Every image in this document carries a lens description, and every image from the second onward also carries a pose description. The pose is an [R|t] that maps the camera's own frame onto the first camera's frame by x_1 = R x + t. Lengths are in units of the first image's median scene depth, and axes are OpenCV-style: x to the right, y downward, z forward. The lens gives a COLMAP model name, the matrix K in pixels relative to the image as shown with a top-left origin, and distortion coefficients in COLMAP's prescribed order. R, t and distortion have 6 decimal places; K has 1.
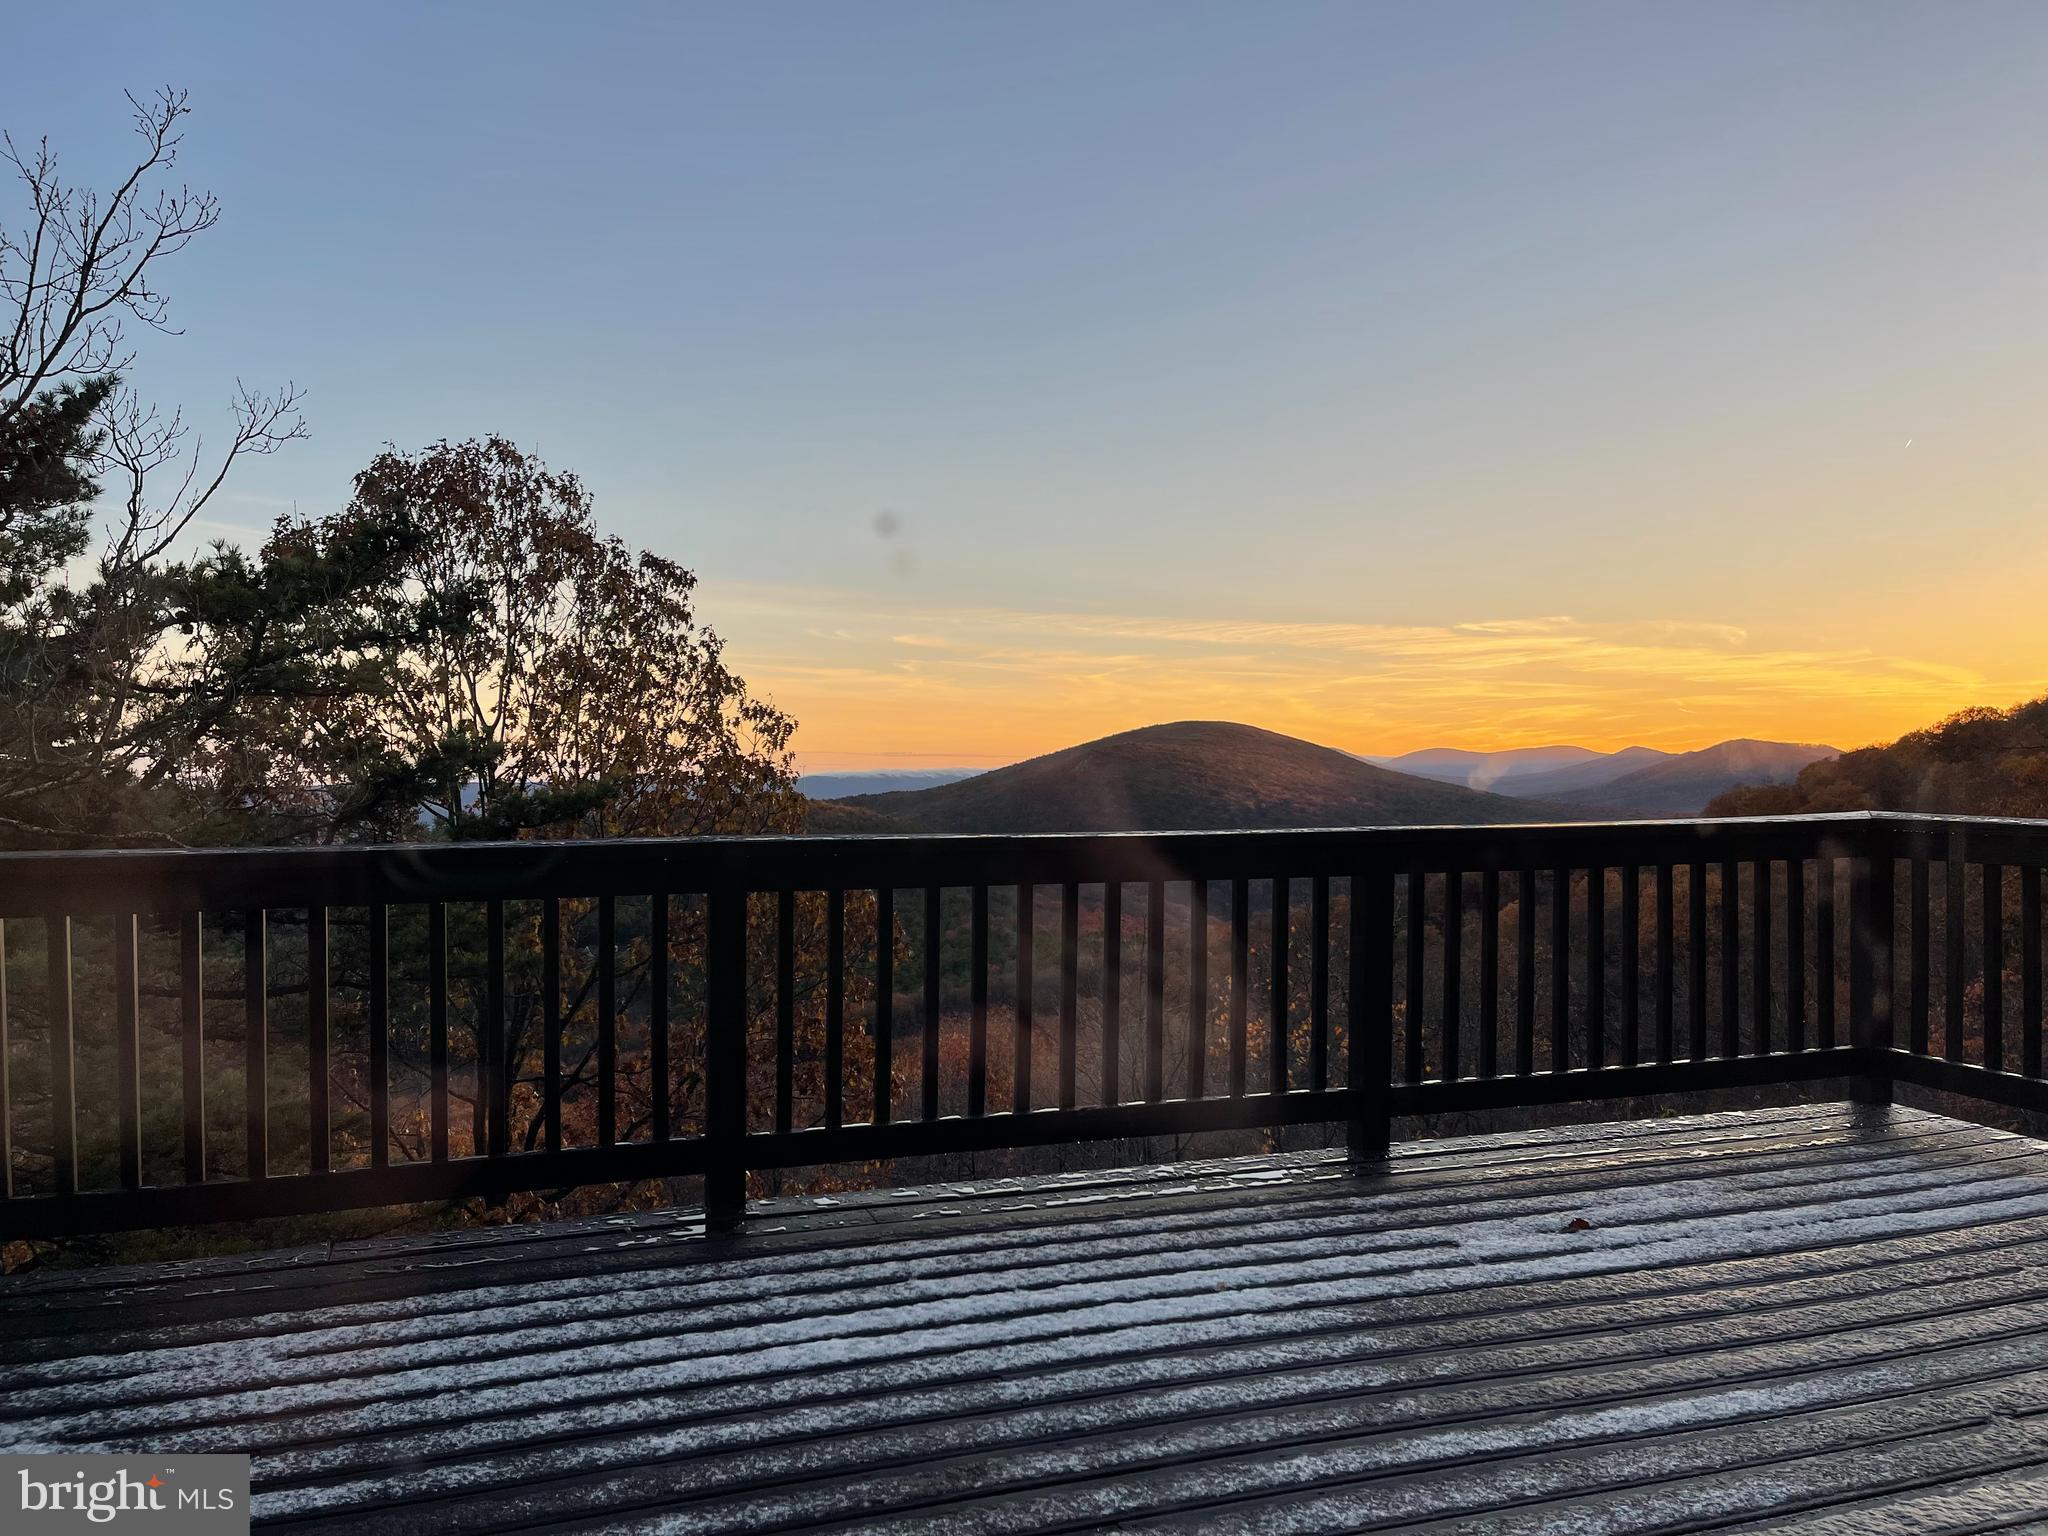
lens RADIAL K [[1540.3, 0, 937.3], [0, 1540.3, 767.9], [0, 0, 1]] dist [0.025151, -0.008173]
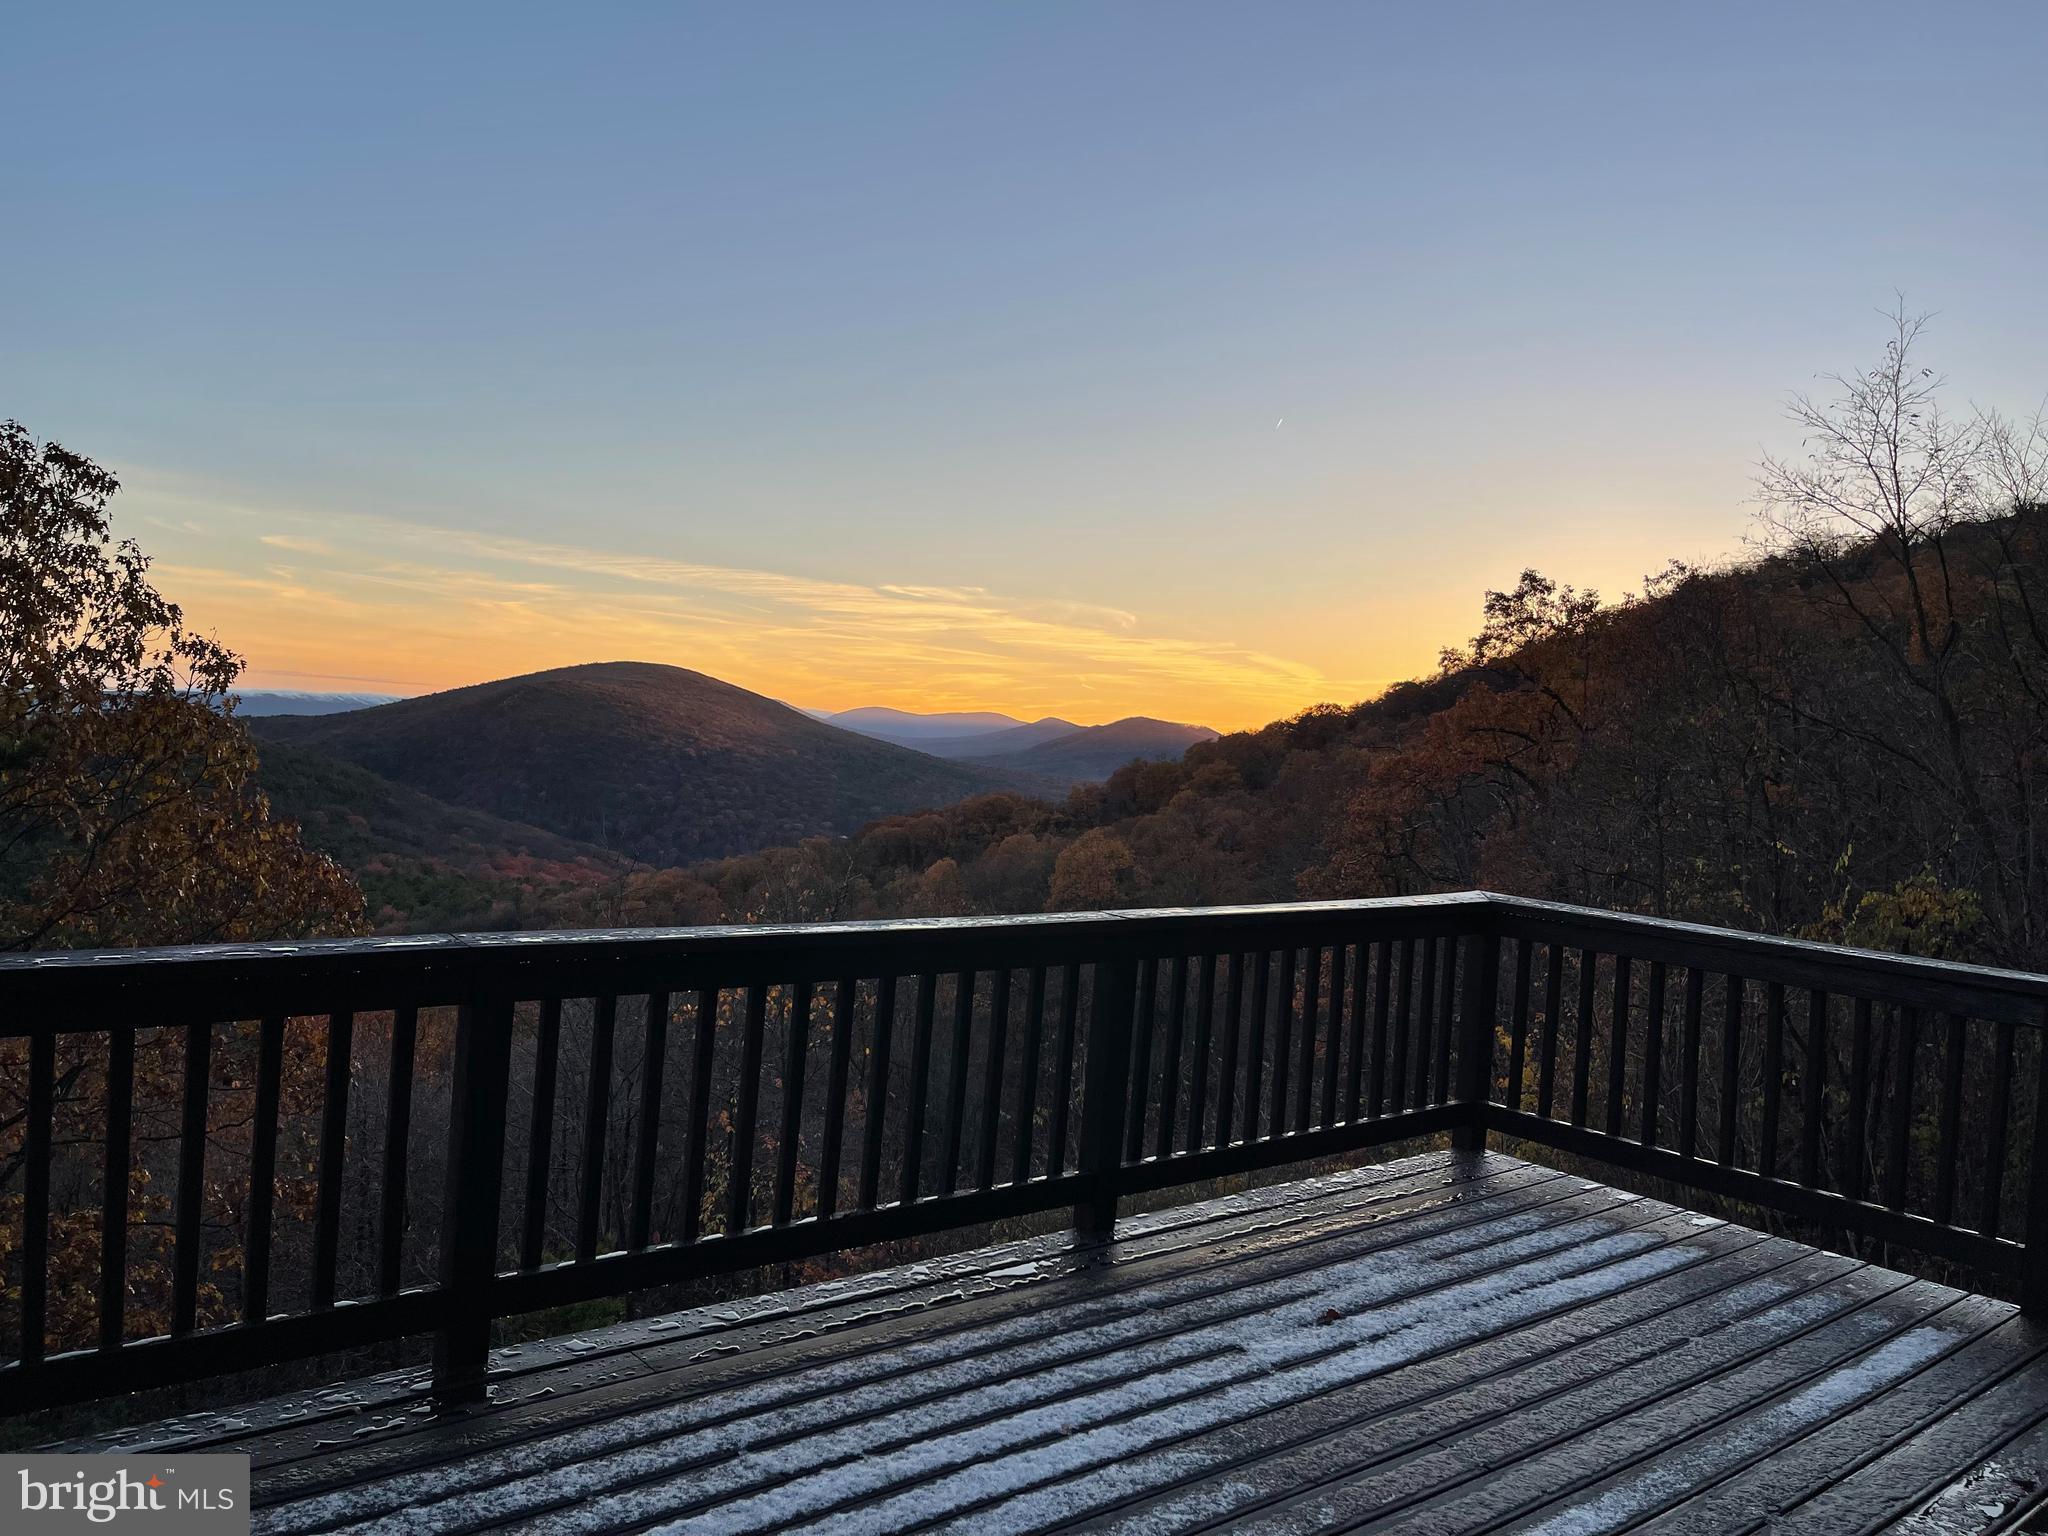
lens RADIAL K [[1540.3, 0, 937.3], [0, 1540.3, 767.9], [0, 0, 1]] dist [0.025151, -0.008173]
pose [[0.928674, 0.039217, 0.368817, -0.253818], [-0.055239, 0.997928, 0.032980, -0.105997], [-0.366760, -0.051001, 0.928917, 0.122344]]
